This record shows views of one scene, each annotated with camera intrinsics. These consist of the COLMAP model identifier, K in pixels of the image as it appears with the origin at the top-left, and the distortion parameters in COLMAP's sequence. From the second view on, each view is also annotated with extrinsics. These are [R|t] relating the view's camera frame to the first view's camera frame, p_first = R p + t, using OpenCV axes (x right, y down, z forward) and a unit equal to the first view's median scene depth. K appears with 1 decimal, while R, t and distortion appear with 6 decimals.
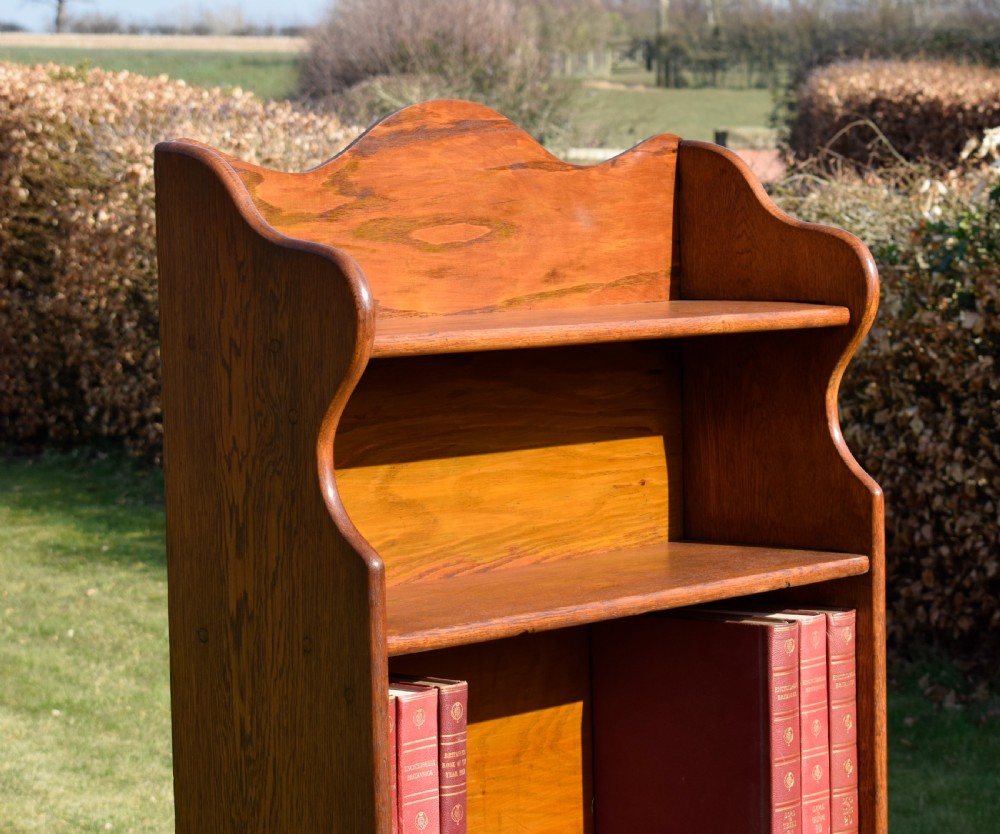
lens RADIAL K [[3300.3, 0, 623.8], [0, 3300.3, 416.9], [0, 0, 1]] dist [0.022726, -0.052637]
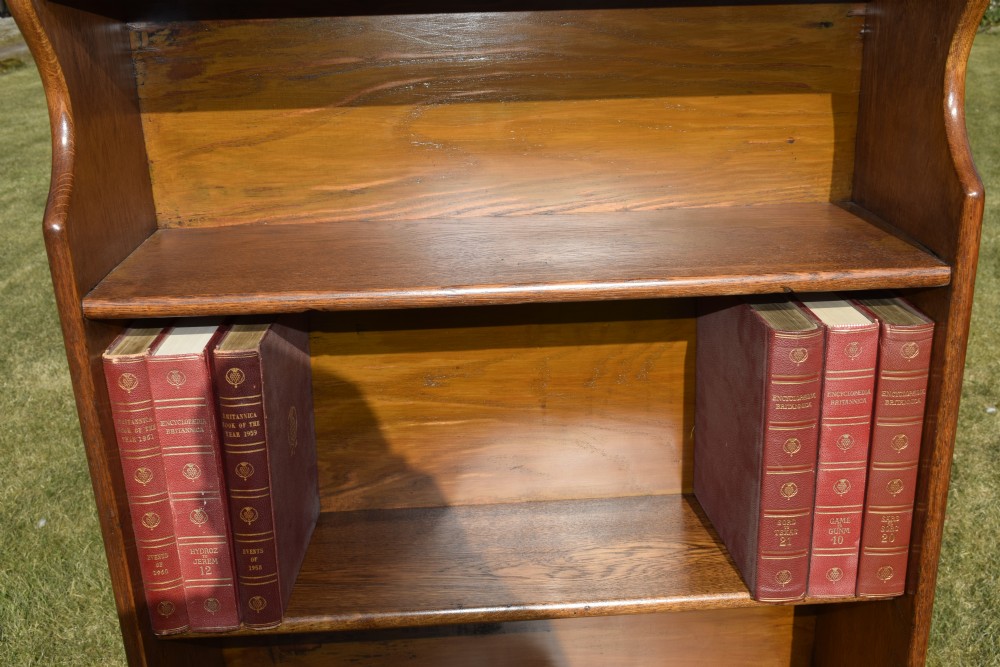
lens RADIAL K [[1041.8, 0, 507.4], [0, 1041.8, 335.7], [0, 0, 1]] dist [-0.032199, 0.016220]
pose [[0.661951, 0.255029, -0.704827, 0.192768], [-0.035952, 0.950058, 0.309996, -0.018783], [0.748684, -0.179862, 0.638061, 0.764446]]
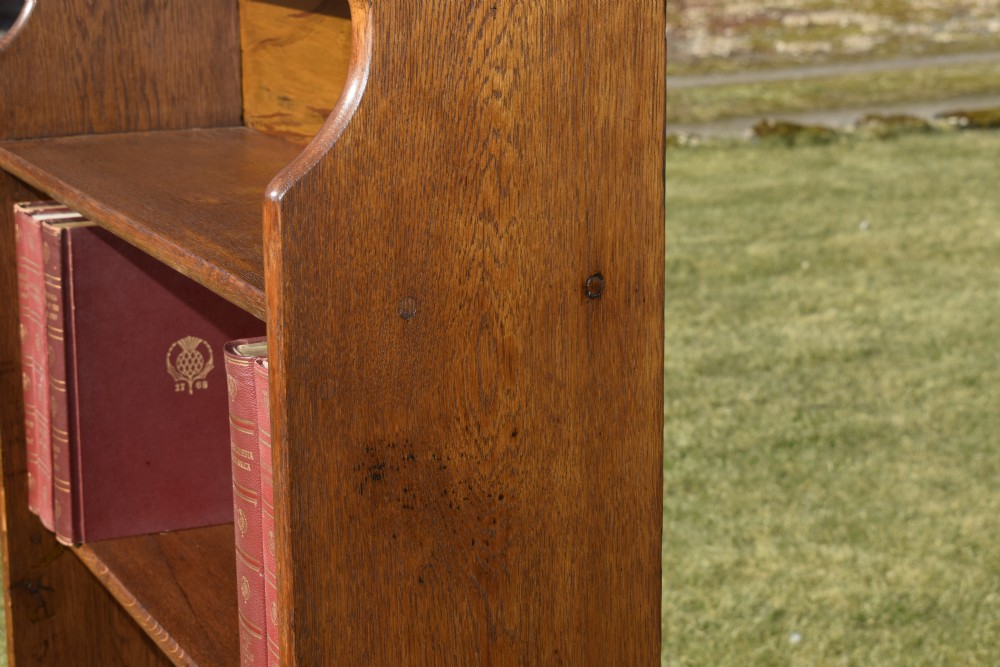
lens RADIAL K [[1999.4, 0, 500.0], [0, 1999.4, 333.5], [0, 0, 1]] dist [-0.018155, -0.051505]
pose [[-0.420048, 0.225133, -0.879133, 0.363496], [-0.056910, 0.960298, 0.273109, -0.048217], [0.905716, 0.164750, -0.390559, 1.193810]]
